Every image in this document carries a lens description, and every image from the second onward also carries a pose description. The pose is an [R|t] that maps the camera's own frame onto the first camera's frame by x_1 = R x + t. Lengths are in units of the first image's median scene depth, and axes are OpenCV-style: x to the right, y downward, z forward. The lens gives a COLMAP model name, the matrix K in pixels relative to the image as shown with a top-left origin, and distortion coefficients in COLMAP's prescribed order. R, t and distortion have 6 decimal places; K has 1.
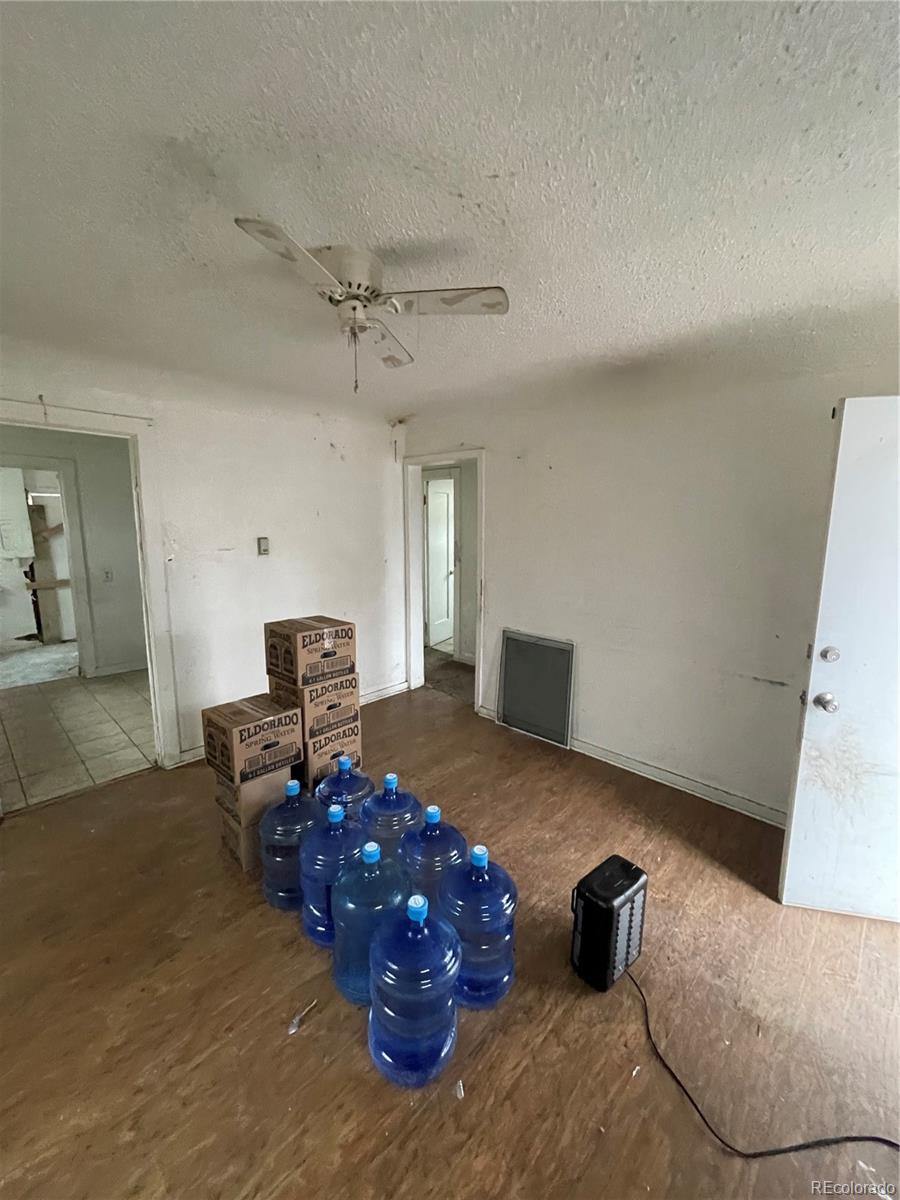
lens RADIAL K [[483.0, 0, 447.4], [0, 483.0, 605.5], [0, 0, 1]] dist [0.002803, -0.000198]
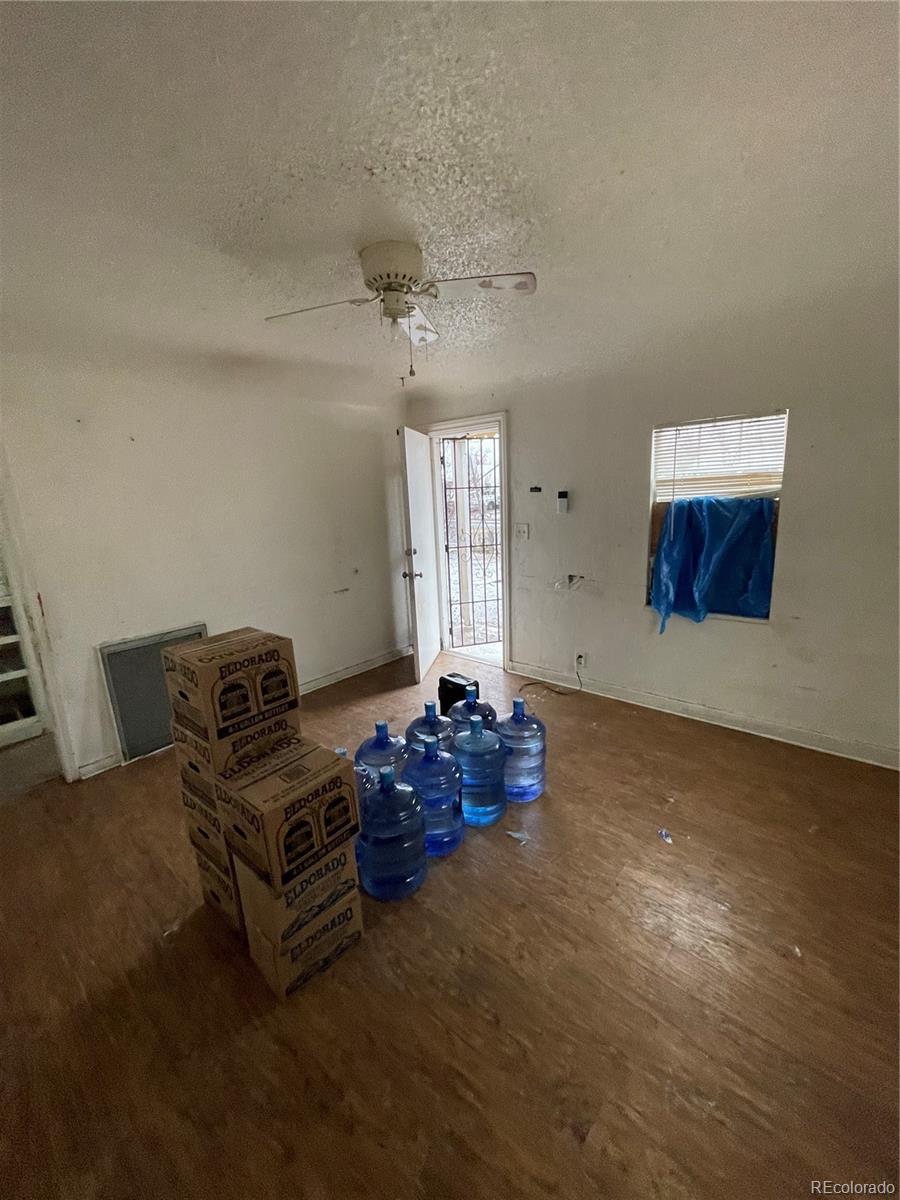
lens RADIAL K [[483.0, 0, 445.9], [0, 483.0, 589.7], [0, 0, 1]] dist [0.002803, -0.000198]
pose [[-0.021711, -0.217627, 0.975790, -0.960242], [0.229660, 0.948834, 0.216725, -0.119235], [-0.973029, 0.228805, 0.029380, 0.634963]]
